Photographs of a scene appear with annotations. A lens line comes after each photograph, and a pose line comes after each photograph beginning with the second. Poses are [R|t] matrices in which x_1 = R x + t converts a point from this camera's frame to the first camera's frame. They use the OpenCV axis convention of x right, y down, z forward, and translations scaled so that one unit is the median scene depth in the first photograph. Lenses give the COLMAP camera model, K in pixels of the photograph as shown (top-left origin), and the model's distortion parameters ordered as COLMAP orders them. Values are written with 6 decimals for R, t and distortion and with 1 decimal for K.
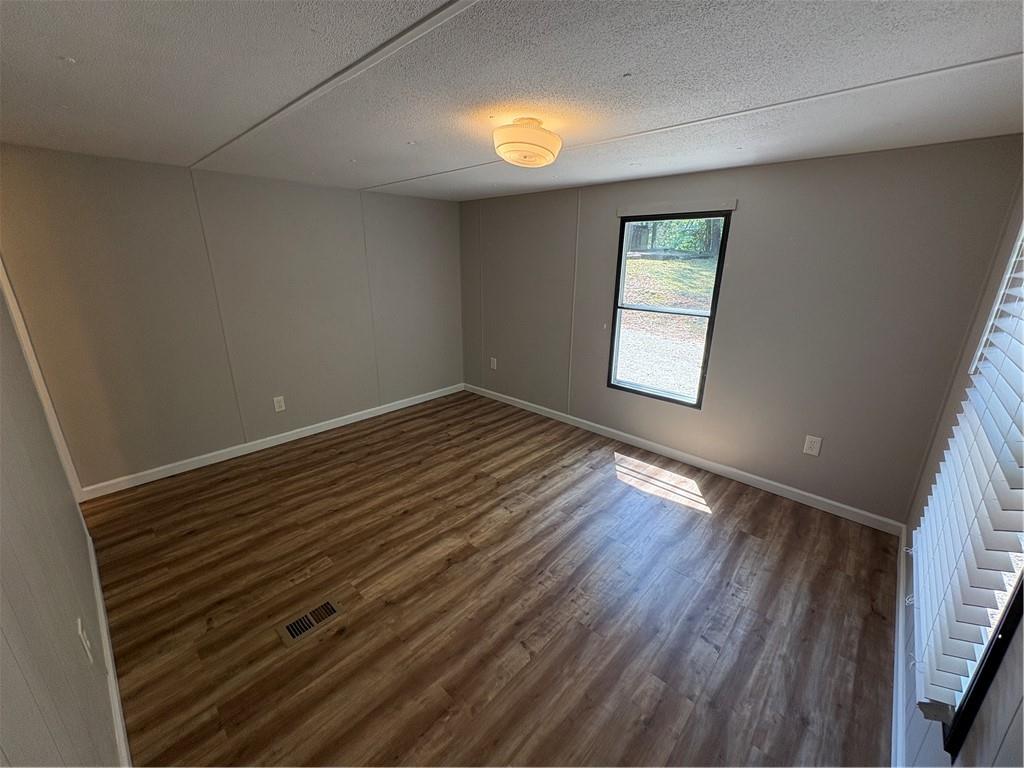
lens RADIAL K [[411.7, 0, 507.9], [0, 411.7, 382.1], [0, 0, 1]] dist [0.000537, -0.000395]
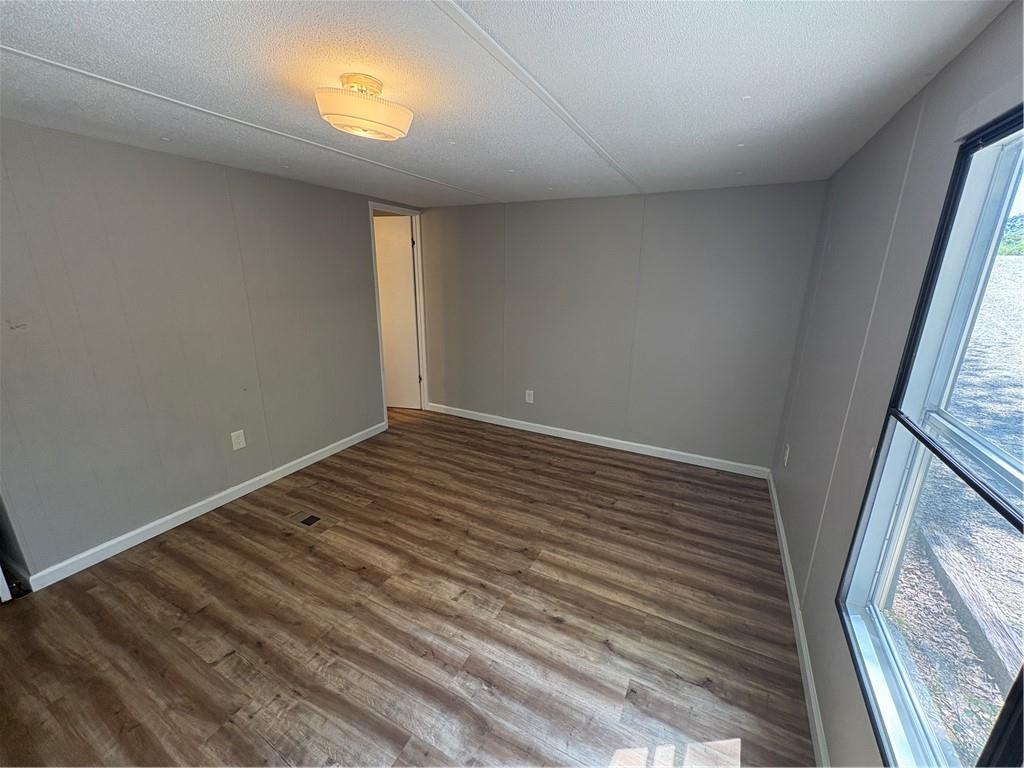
lens RADIAL K [[411.7, 0, 504.1], [0, 411.7, 377.9], [0, 0, 1]] dist [0.000537, -0.000395]
pose [[0.268774, 0.242237, -0.932246, 0.570117], [-0.291724, 0.942874, 0.160892, -0.189838], [0.917964, 0.228715, 0.324086, 0.673321]]
